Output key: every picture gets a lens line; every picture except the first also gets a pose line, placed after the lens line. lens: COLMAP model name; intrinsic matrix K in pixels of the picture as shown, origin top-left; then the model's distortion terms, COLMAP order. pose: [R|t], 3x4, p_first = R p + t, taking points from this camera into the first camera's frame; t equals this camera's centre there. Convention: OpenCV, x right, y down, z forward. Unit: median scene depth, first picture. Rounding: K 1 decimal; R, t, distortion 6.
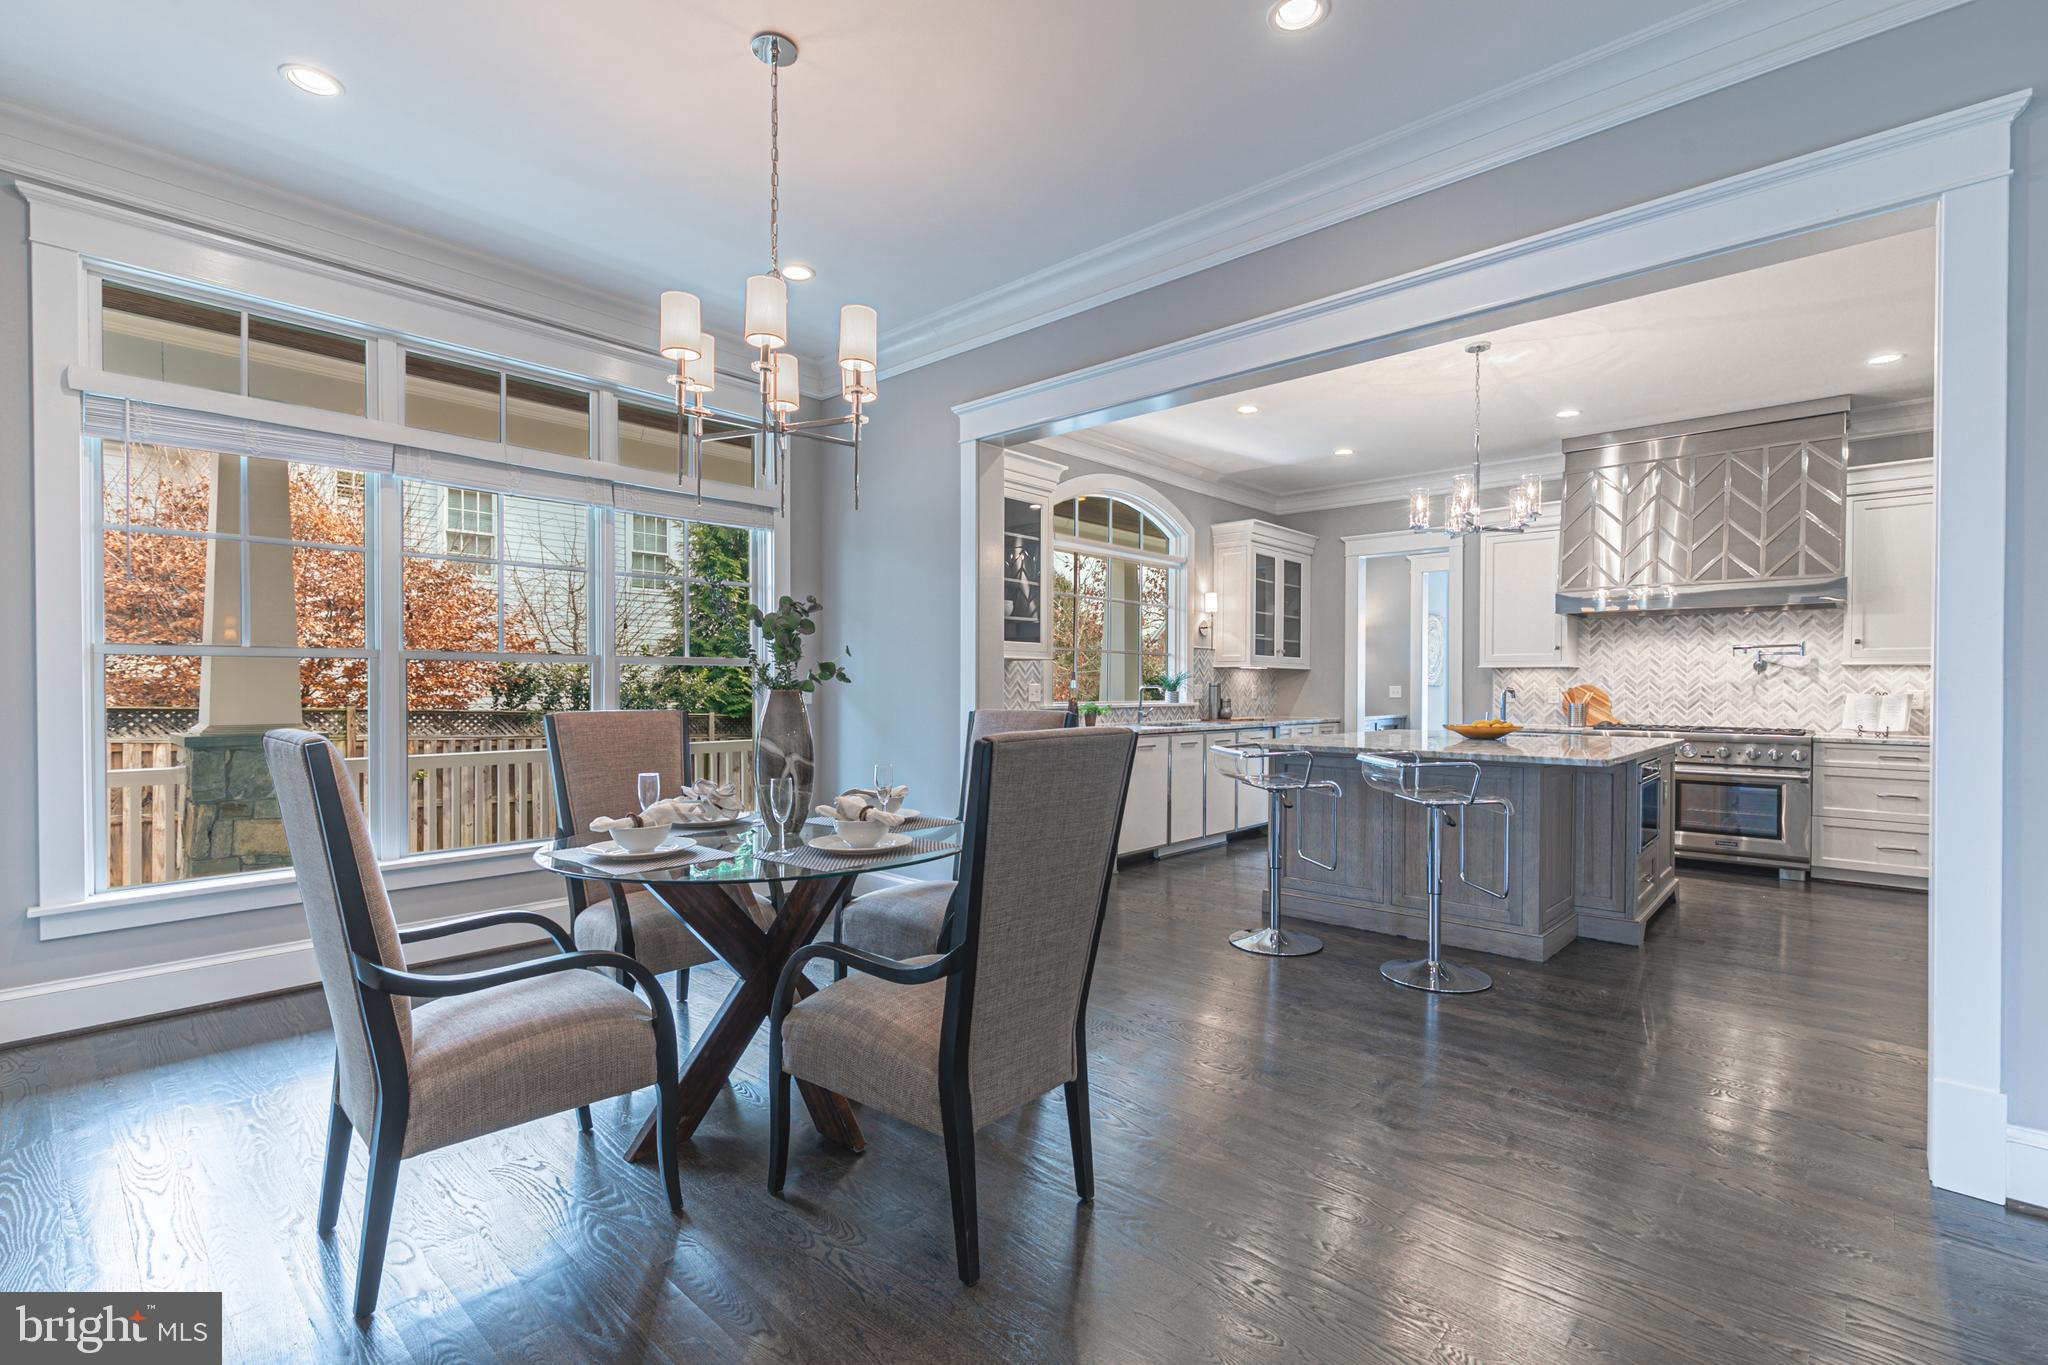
lens RADIAL K [[914.2, 0, 1021.3], [0, 914.2, 690.6], [0, 0, 1]] dist [0.010056, -0.002972]
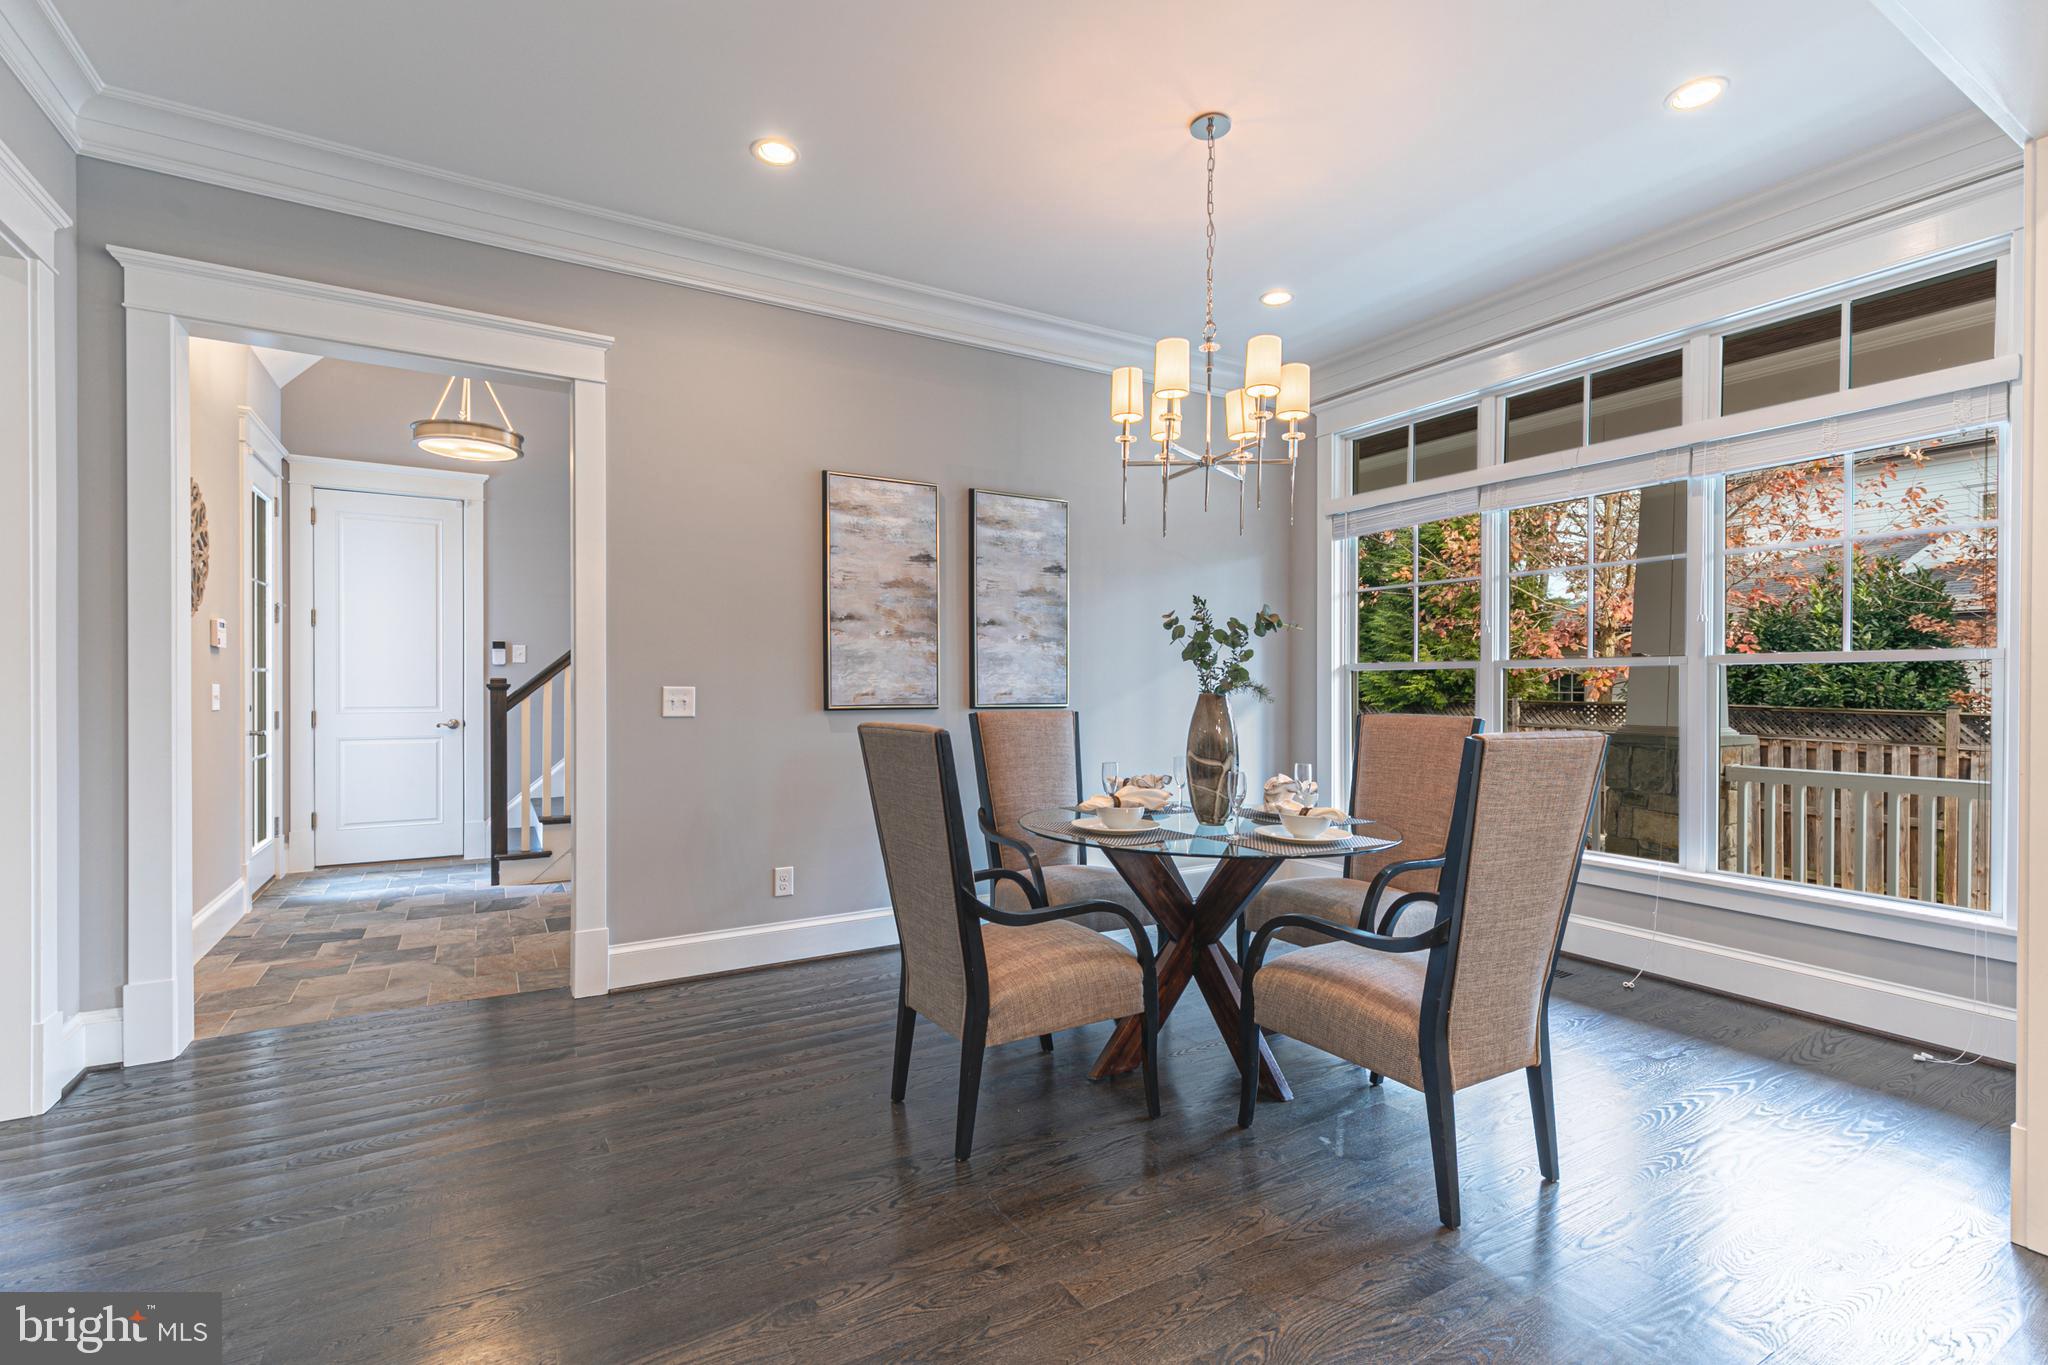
lens RADIAL K [[958.3, 0, 1031.9], [0, 958.3, 665.8], [0, 0, 1]] dist [0.019749, -0.000243]
pose [[-0.286107, -0.023506, -0.957909, 0.398614], [-0.008484, 0.999722, -0.021998, -0.002620], [0.958160, 0.001833, -0.286227, 0.471014]]
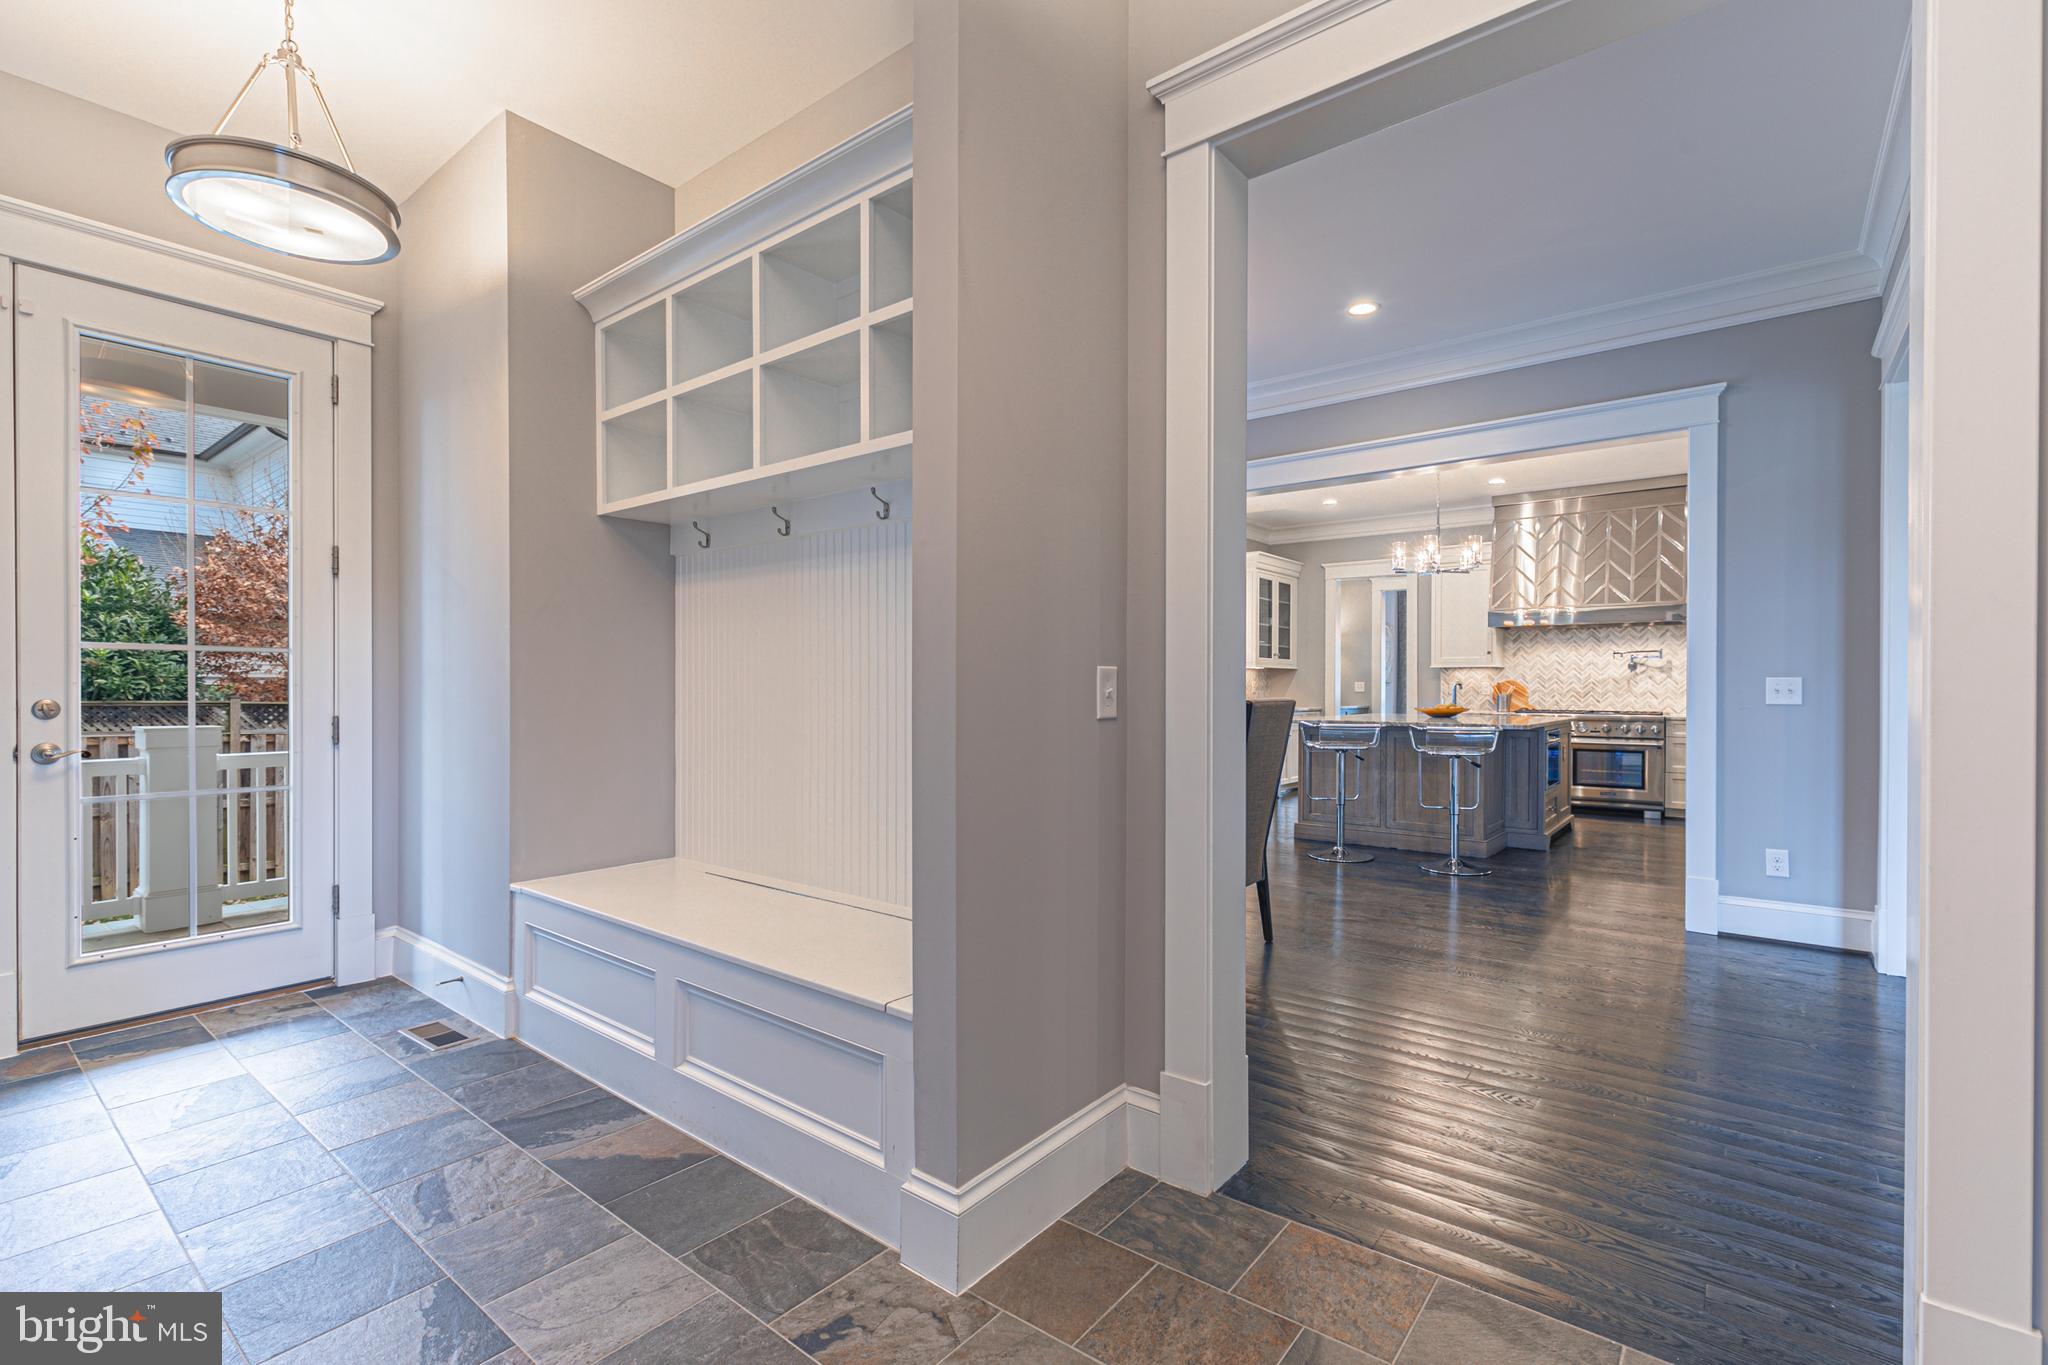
lens RADIAL K [[914.2, 0, 1020.2], [0, 914.2, 690.0], [0, 0, 1]] dist [0.010056, -0.002972]
pose [[0.997863, -0.002180, 0.065299, -0.191185], [0.002222, 0.999997, -0.000566, 0.007444], [-0.065297, 0.000710, 0.997866, -0.297350]]
